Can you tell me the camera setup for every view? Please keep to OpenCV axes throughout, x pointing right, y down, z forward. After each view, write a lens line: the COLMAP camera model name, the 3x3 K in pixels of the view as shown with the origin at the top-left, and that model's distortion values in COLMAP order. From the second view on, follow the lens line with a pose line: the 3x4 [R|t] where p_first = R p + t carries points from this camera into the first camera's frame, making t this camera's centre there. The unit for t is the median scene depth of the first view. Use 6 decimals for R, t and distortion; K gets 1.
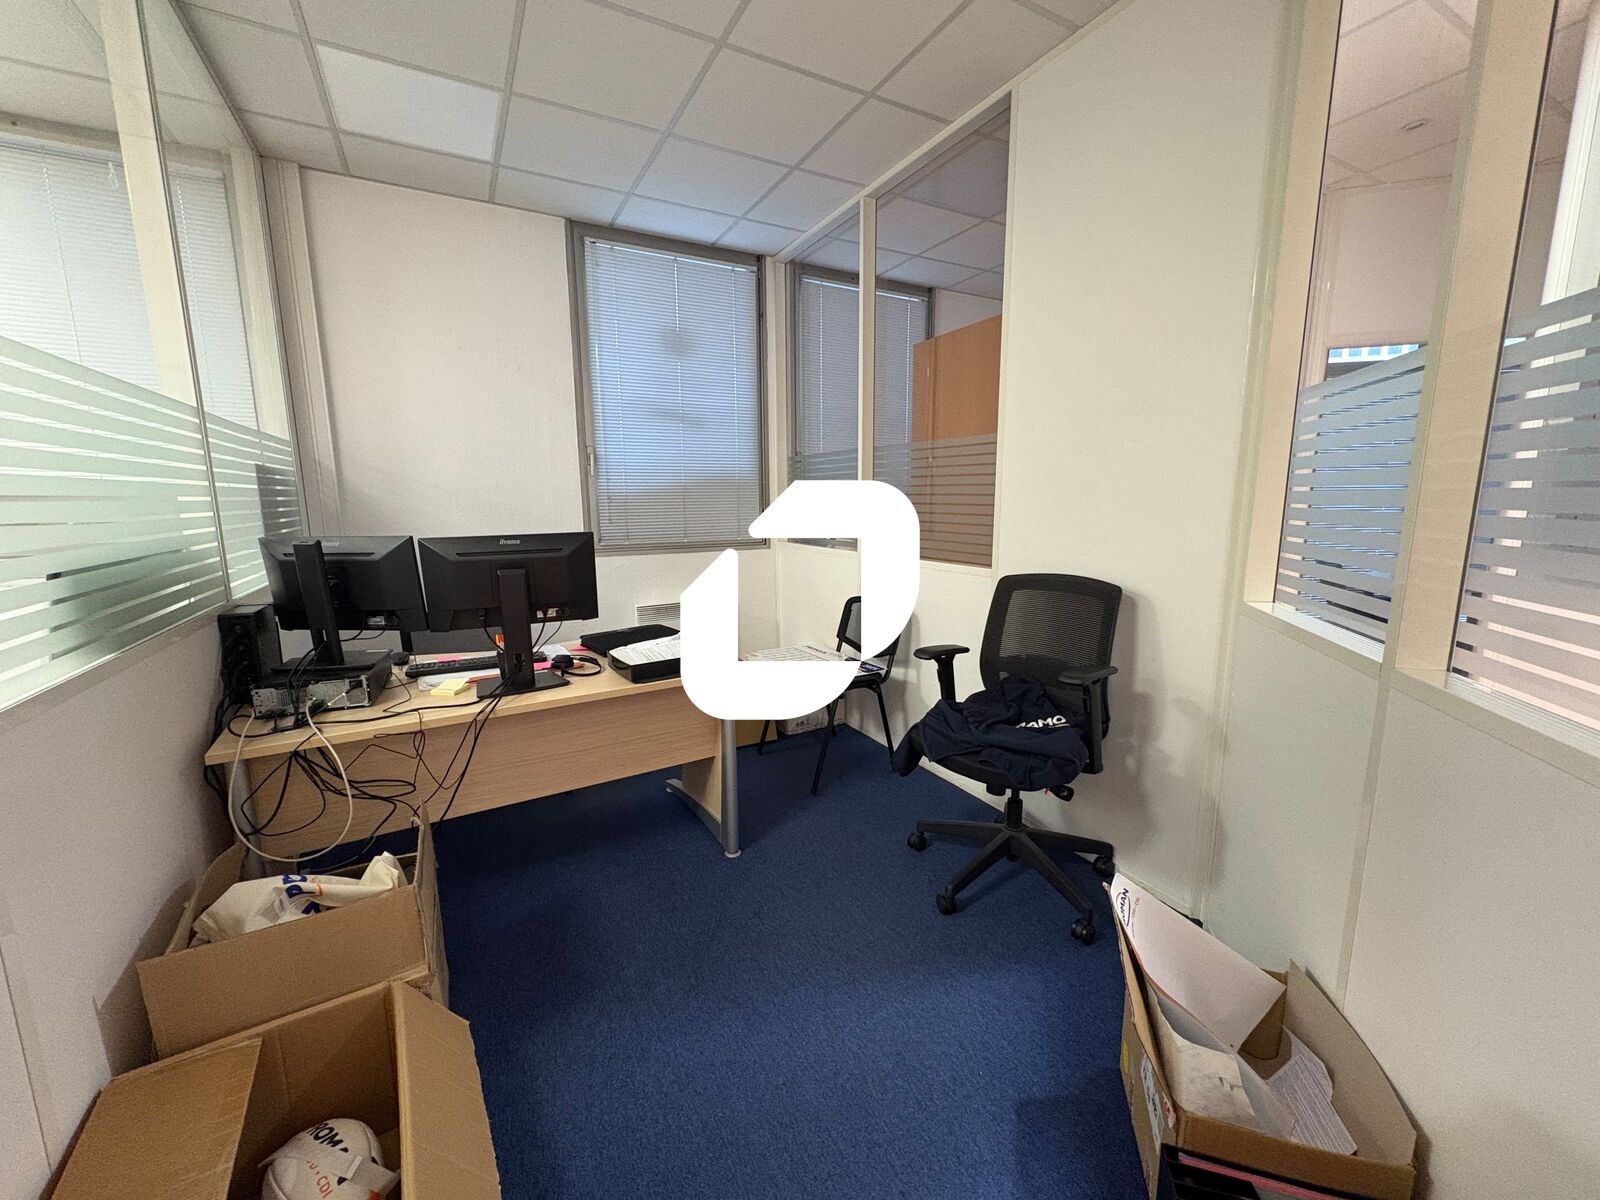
lens RADIAL K [[637.7, 0, 800.0], [0, 637.7, 600.0], [0, 0, 1]] dist [0.000033, -0.000221]
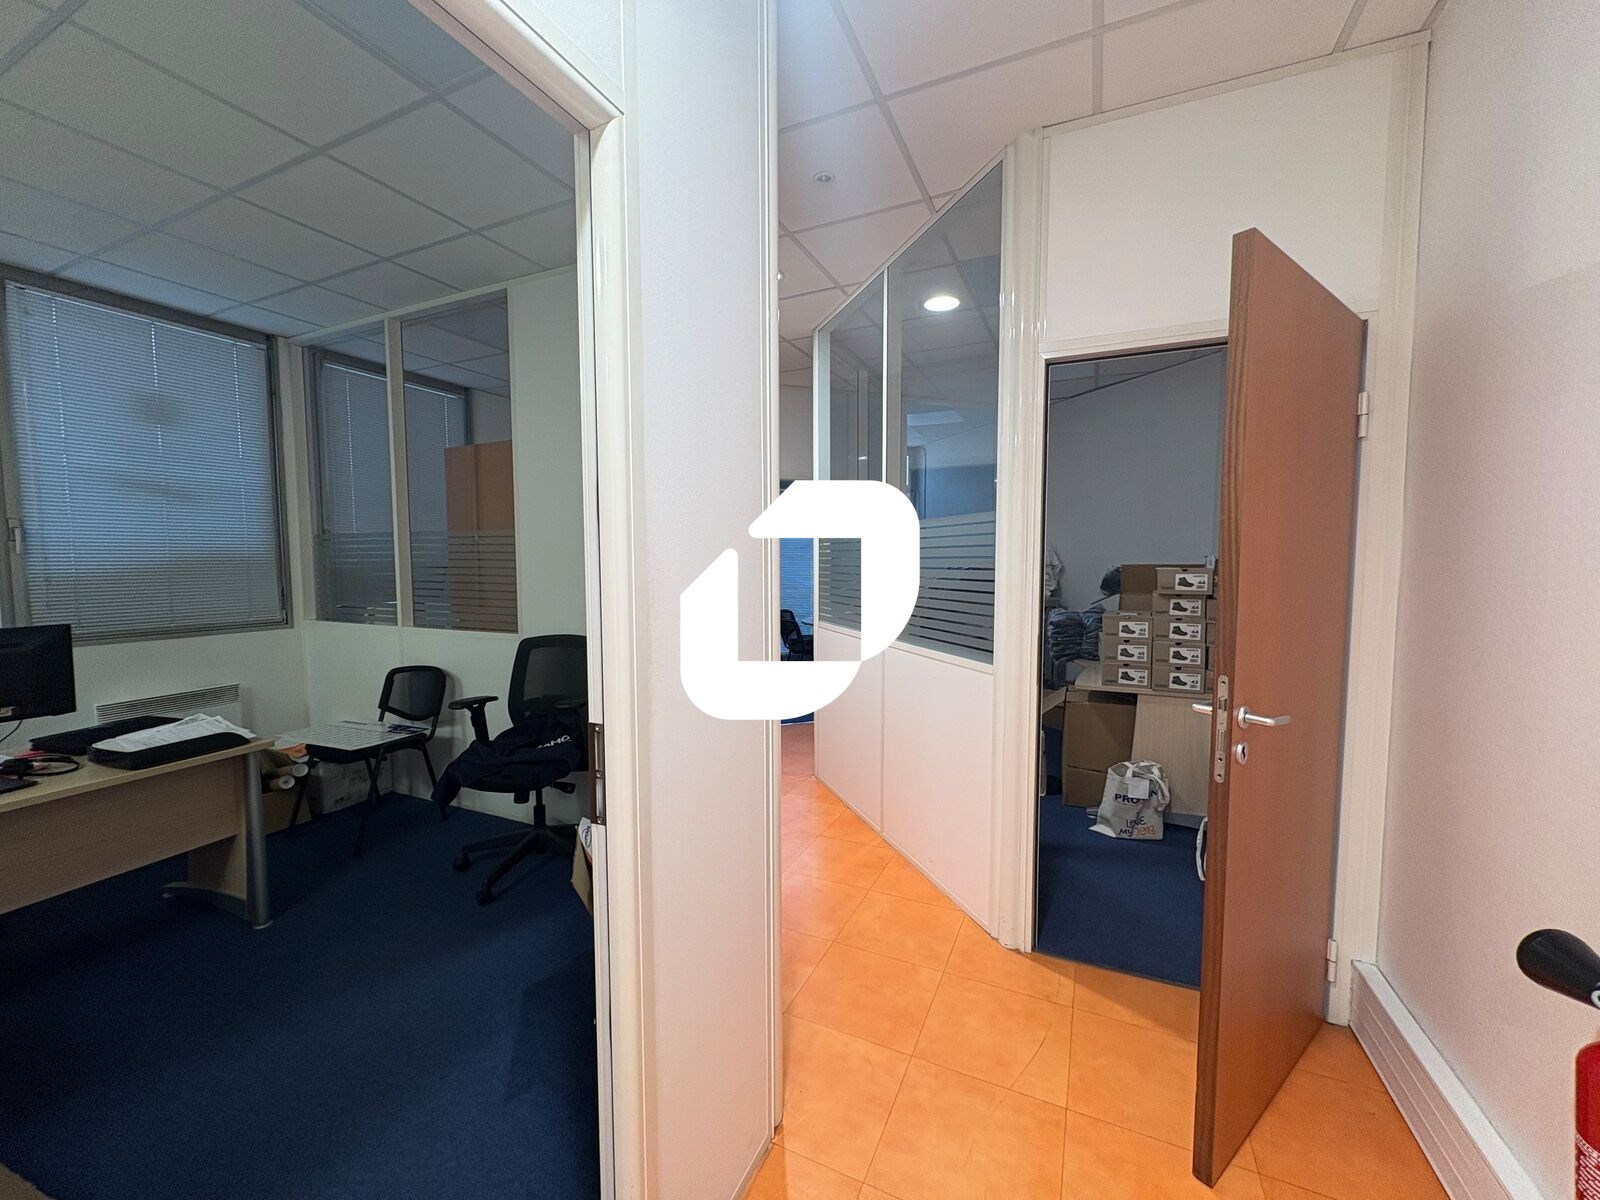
lens RADIAL K [[637.7, 0, 800.0], [0, 637.7, 600.0], [0, 0, 1]] dist [0.000033, -0.000221]
pose [[0.806245, -0.034361, 0.590583, 0.003510], [0.093402, 0.993184, -0.069724, 0.025222], [-0.584162, 0.111377, 0.803959, -0.365268]]
